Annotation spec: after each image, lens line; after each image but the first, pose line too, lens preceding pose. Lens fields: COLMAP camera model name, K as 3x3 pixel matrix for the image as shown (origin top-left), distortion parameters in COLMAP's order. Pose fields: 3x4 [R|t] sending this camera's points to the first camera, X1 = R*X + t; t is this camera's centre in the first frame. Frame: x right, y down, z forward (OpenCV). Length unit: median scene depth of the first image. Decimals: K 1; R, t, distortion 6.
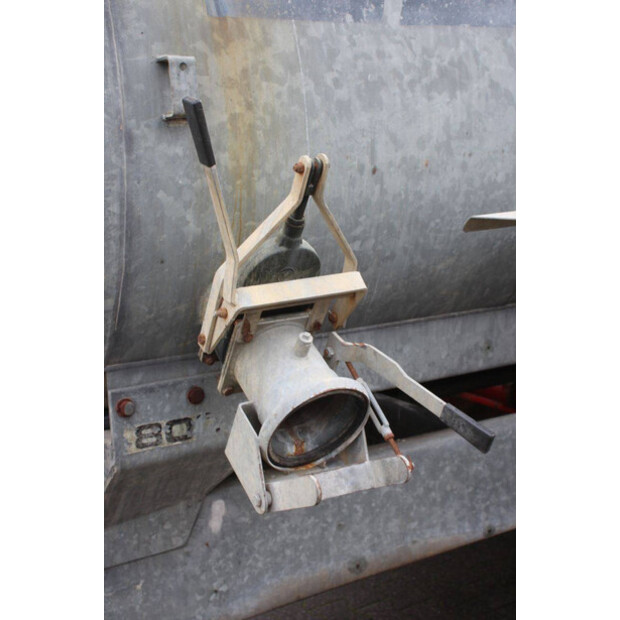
lens RADIAL K [[929.8, 0, 310.0], [0, 929.8, 310.0], [0, 0, 1]] dist [0.094831, 0.138628]
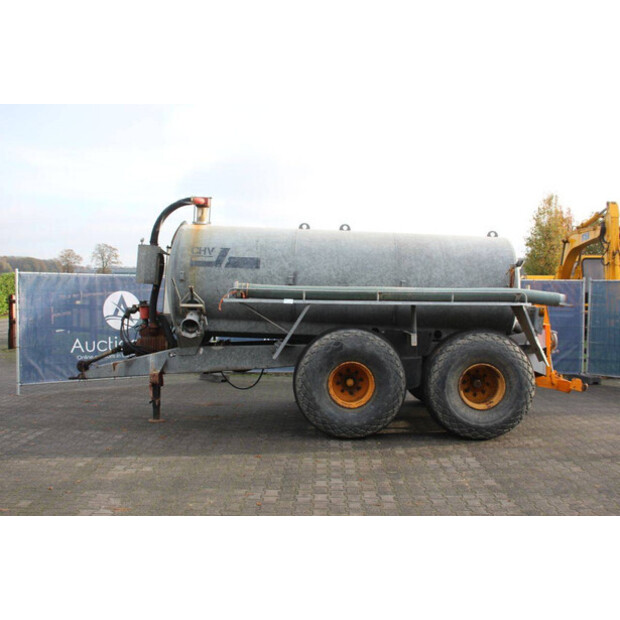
lens RADIAL K [[654.0, 0, 310.0], [0, 654.0, 310.0], [0, 0, 1]] dist [-0.087724, 0.211096]
pose [[0.840480, 0.080770, -0.535788, 3.216884], [-0.158171, 0.982332, -0.100033, 0.345079], [0.518242, 0.168822, 0.838406, -2.510154]]
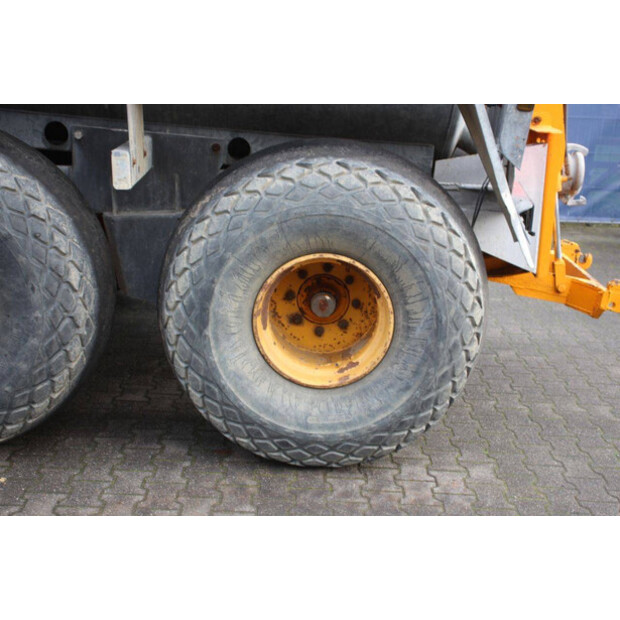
lens RADIAL K [[929.8, 0, 310.0], [0, 929.8, 310.0], [0, 0, 1]] dist [0.094831, 0.138628]
pose [[0.854948, 0.238533, -0.460615, 2.807135], [-0.191918, 0.970441, 0.146331, -0.098365], [0.481904, -0.036705, 0.875455, 0.041098]]
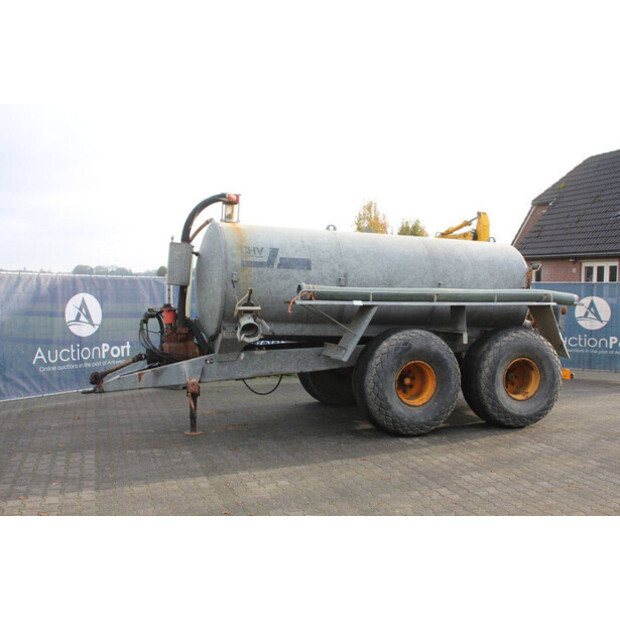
lens RADIAL K [[654.0, 0, 310.0], [0, 654.0, 310.0], [0, 0, 1]] dist [-0.087724, 0.211096]
pose [[0.971094, 0.068953, -0.228521, 1.405235], [-0.104147, 0.983830, -0.145714, 0.594474], [0.214778, 0.165302, 0.962572, -3.208739]]
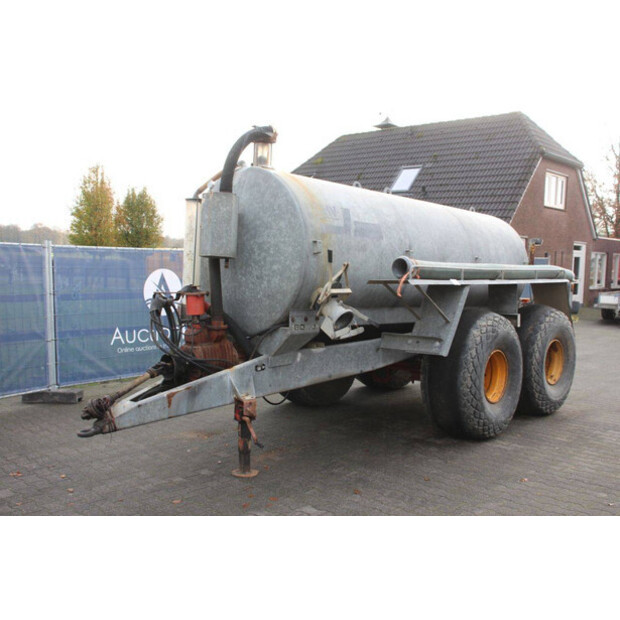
lens RADIAL K [[654.0, 0, 310.0], [0, 654.0, 310.0], [0, 0, 1]] dist [-0.087724, 0.211096]
pose [[0.962565, 0.049002, 0.266583, -0.991779], [-0.013548, 0.990991, -0.133240, 0.494552], [-0.270710, 0.124641, 0.954558, -1.999430]]
